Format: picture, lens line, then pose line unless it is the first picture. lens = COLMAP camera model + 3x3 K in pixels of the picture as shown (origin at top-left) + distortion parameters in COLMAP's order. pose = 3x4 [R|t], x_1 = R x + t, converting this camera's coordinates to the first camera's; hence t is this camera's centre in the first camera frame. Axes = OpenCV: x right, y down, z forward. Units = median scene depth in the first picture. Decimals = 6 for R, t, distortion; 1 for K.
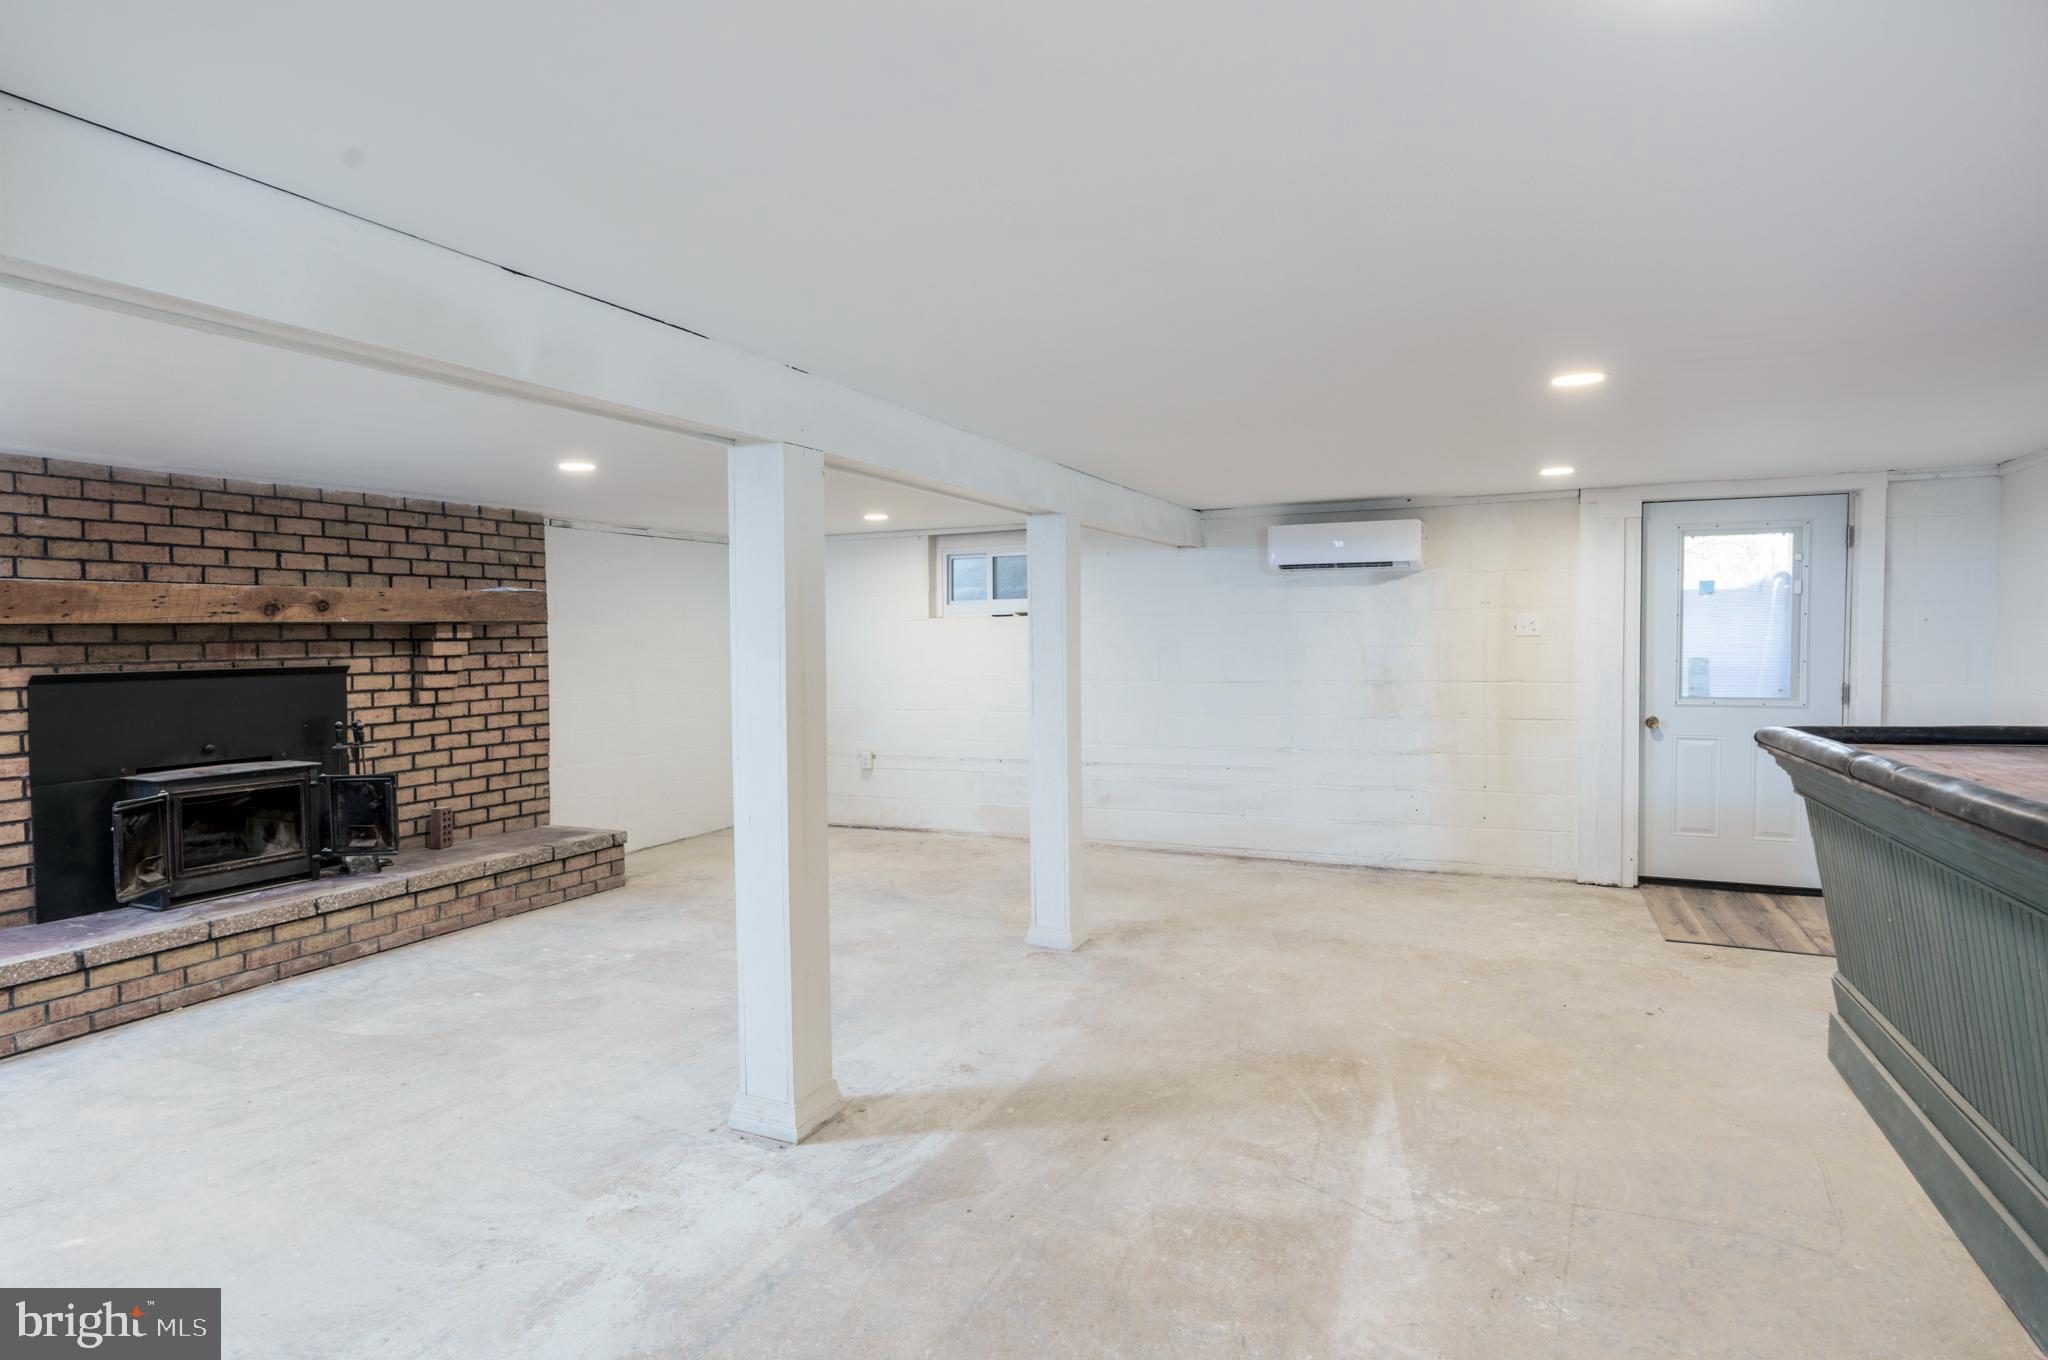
lens RADIAL K [[1114.4, 0, 1024.0], [0, 1114.4, 680.0], [0, 0, 1]] dist [-0.003300, -0.000095]
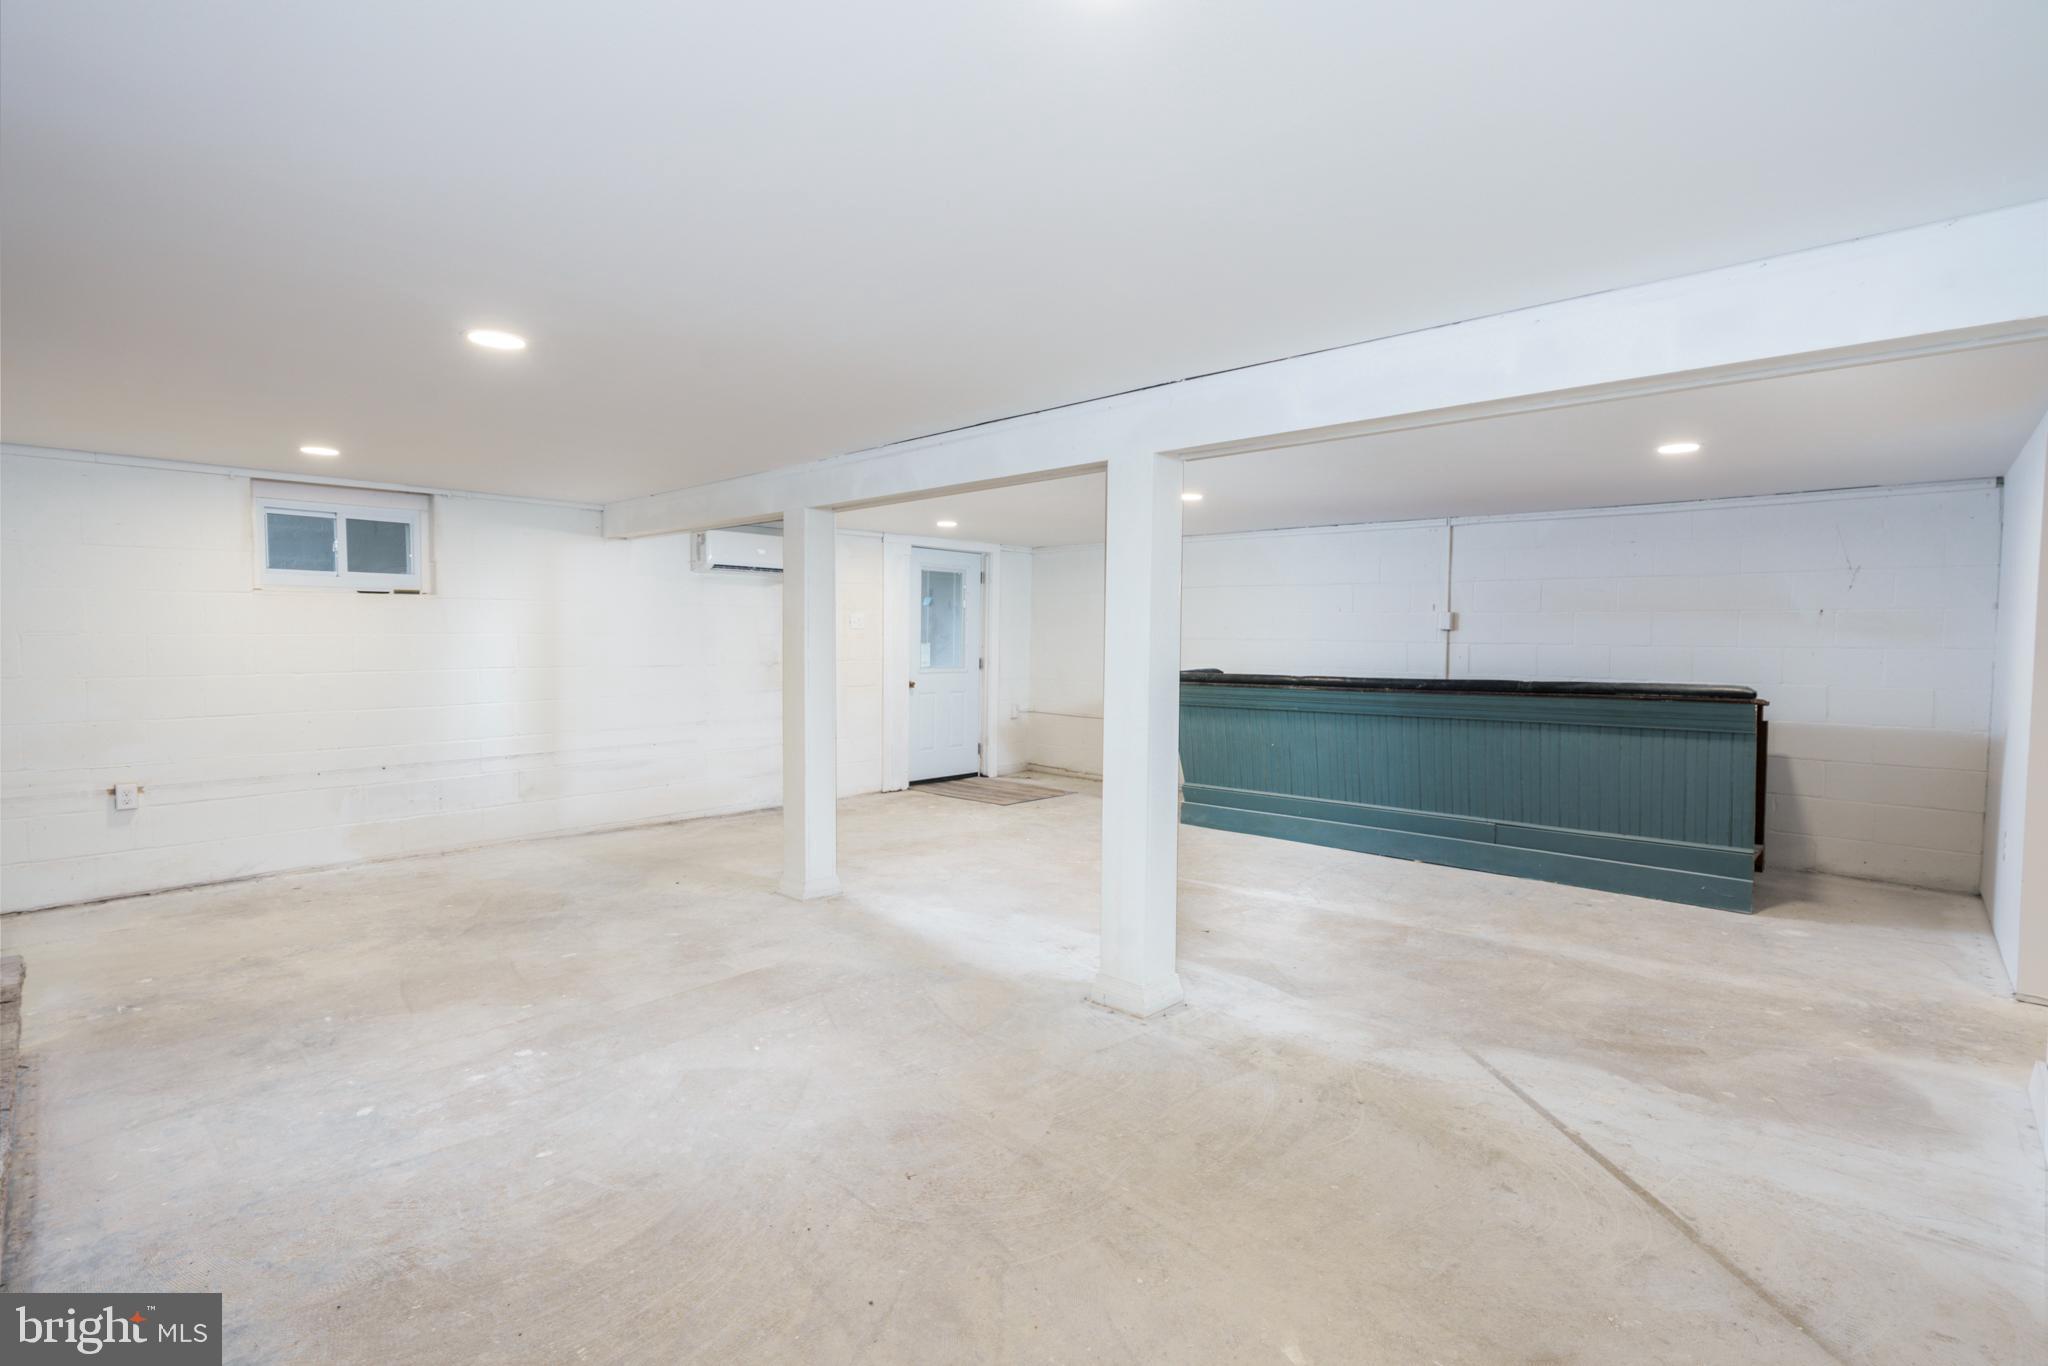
lens RADIAL K [[931.4, 0, 1024.0], [0, 931.4, 683.0], [0, 0, 1]] dist [-0.003175, 0.000831]
pose [[0.328438, -0.033567, 0.943929, -0.767709], [0.027860, 0.999278, 0.025841, 0.007113], [-0.944115, 0.017811, 0.329136, 0.484487]]
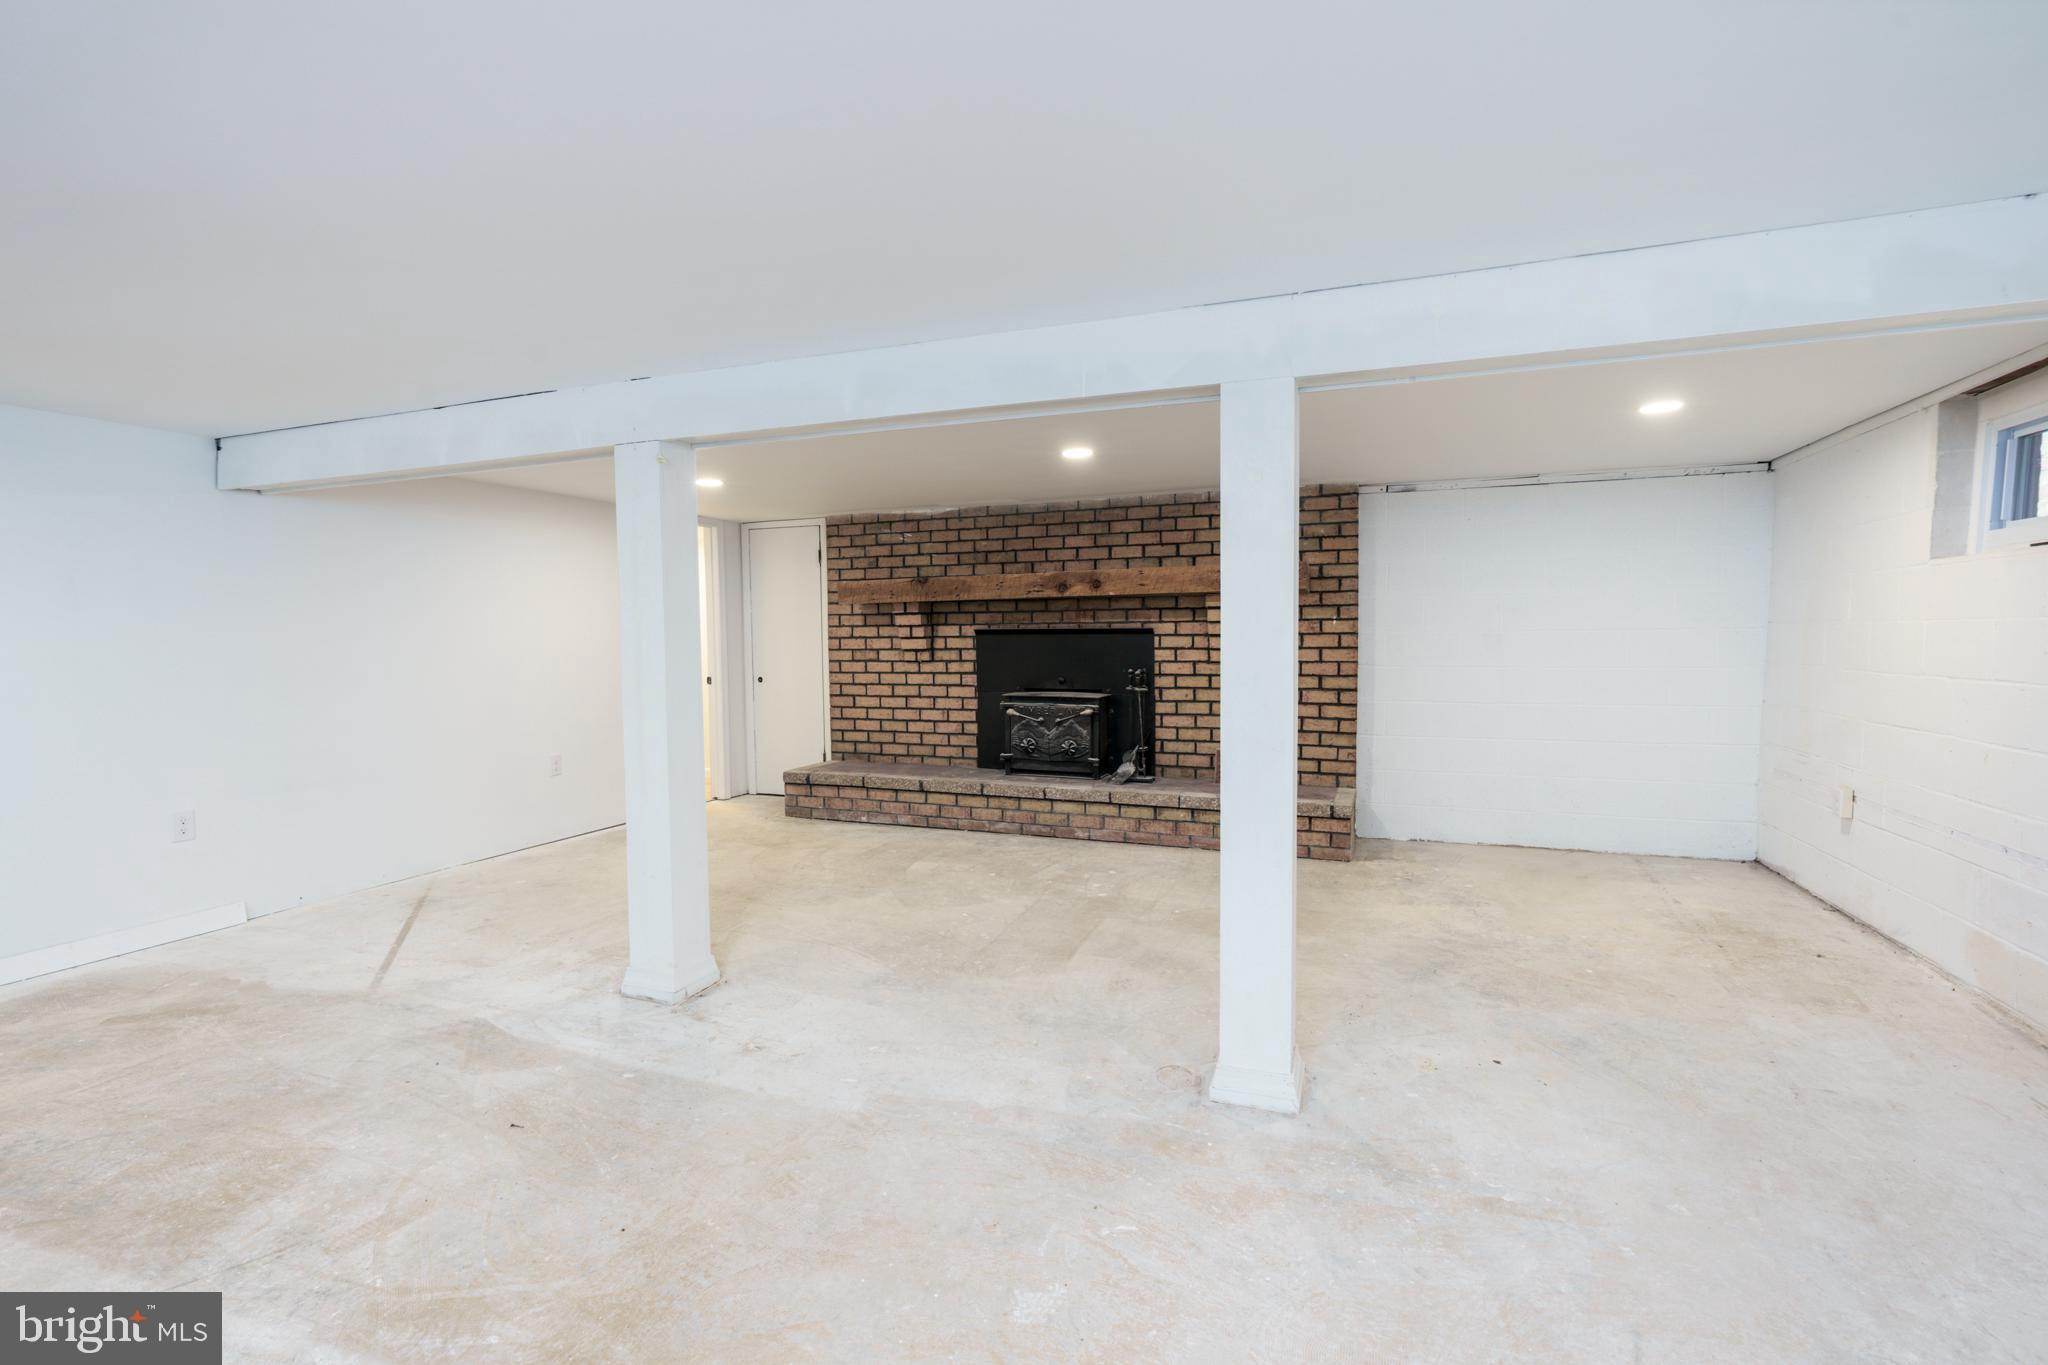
lens RADIAL K [[931.4, 0, 1024.0], [0, 931.4, 682.5], [0, 0, 1]] dist [-0.003175, 0.000831]
pose [[0.056404, 0.066844, -0.996168, 0.516811], [-0.033608, 0.997318, 0.065019, -0.016186], [0.997842, 0.029812, 0.058499, 0.830463]]
